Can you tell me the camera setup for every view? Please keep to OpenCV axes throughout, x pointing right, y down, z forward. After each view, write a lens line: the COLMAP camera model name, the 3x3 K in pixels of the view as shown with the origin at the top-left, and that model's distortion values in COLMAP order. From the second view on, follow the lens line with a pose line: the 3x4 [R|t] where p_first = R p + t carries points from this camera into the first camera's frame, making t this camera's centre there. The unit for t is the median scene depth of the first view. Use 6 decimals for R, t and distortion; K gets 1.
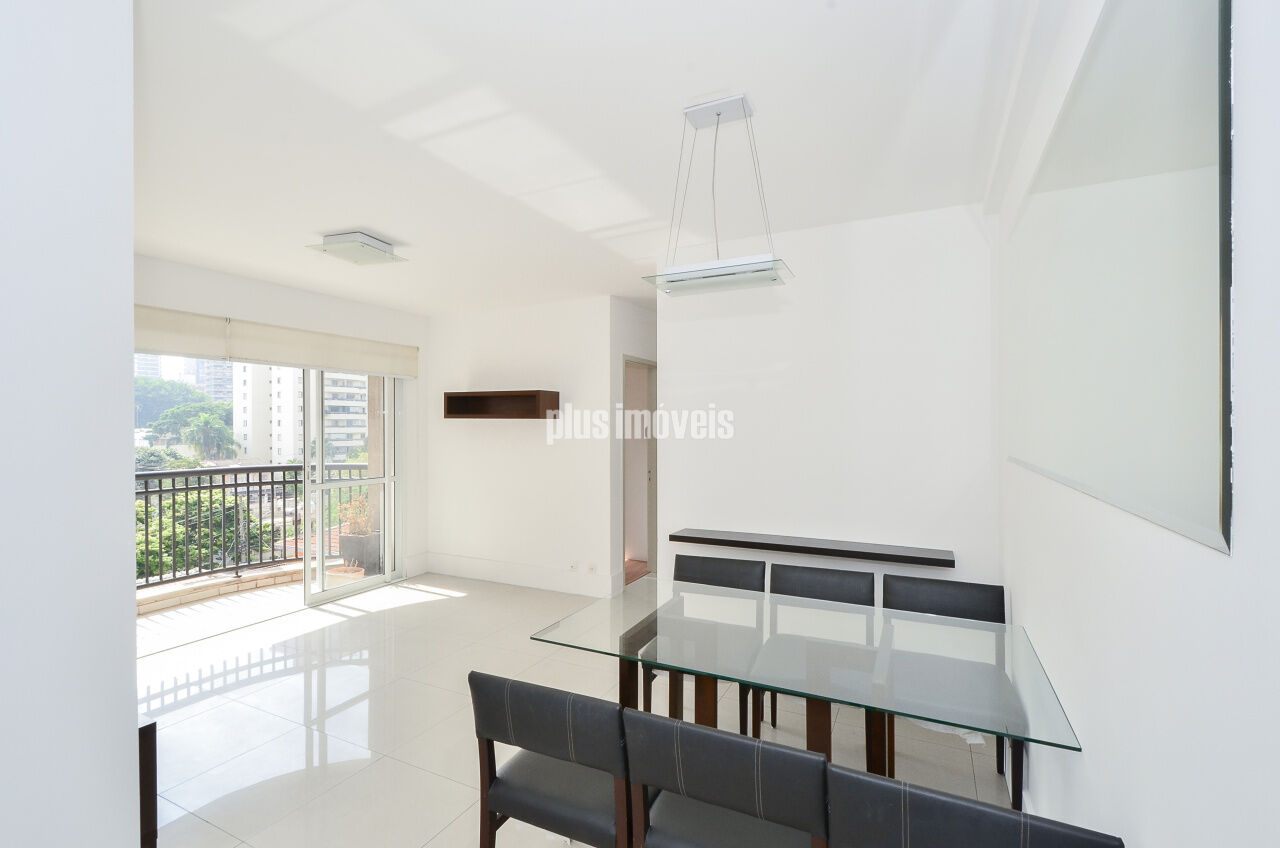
lens RADIAL K [[566.1, 0, 647.2], [0, 566.1, 424.0], [0, 0, 1]] dist [-0.000898, -0.002157]
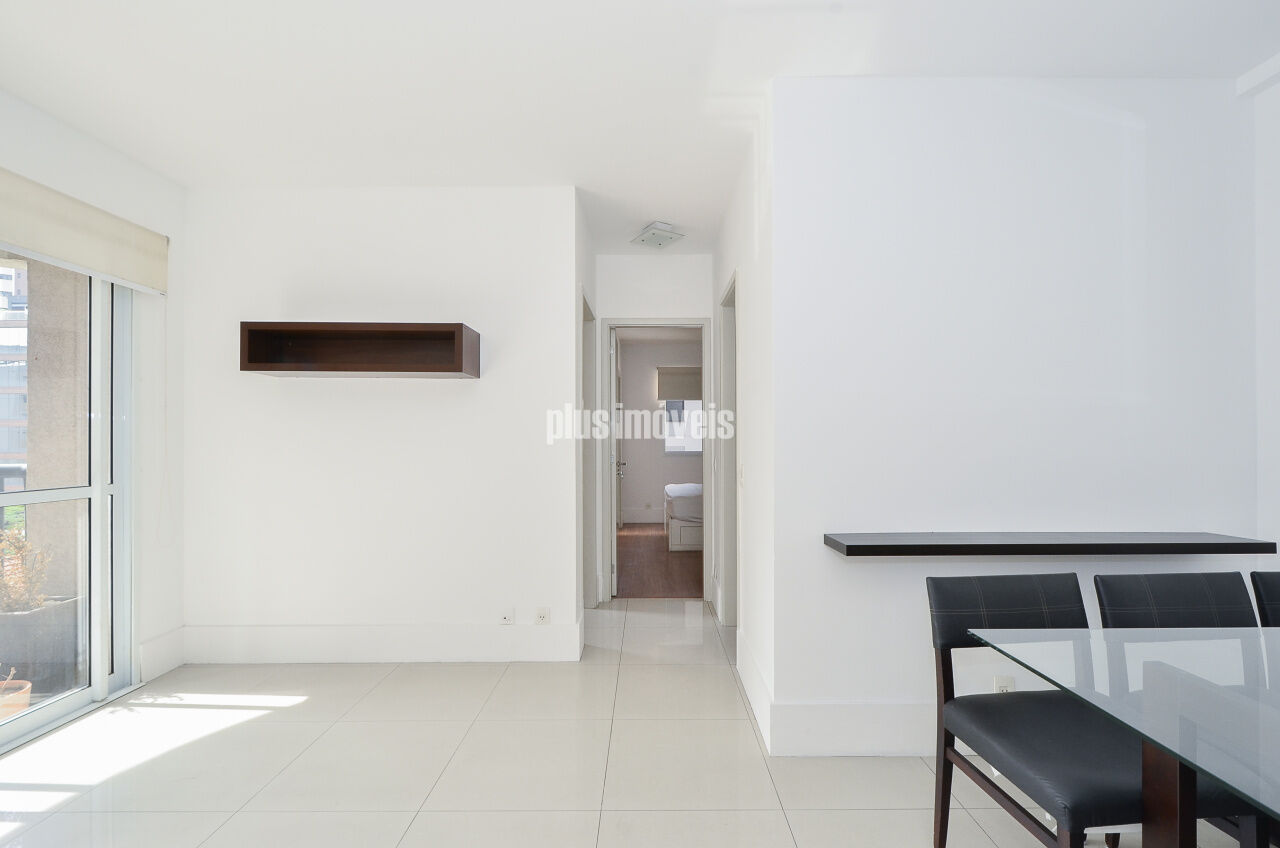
lens RADIAL K [[566.1, 0, 651.1], [0, 566.1, 435.3], [0, 0, 1]] dist [-0.000898, -0.002157]
pose [[0.904842, -0.002324, 0.425741, -0.255159], [0.003967, 0.999988, -0.002974, 0.058196], [-0.425729, 0.004380, 0.904840, 0.386046]]
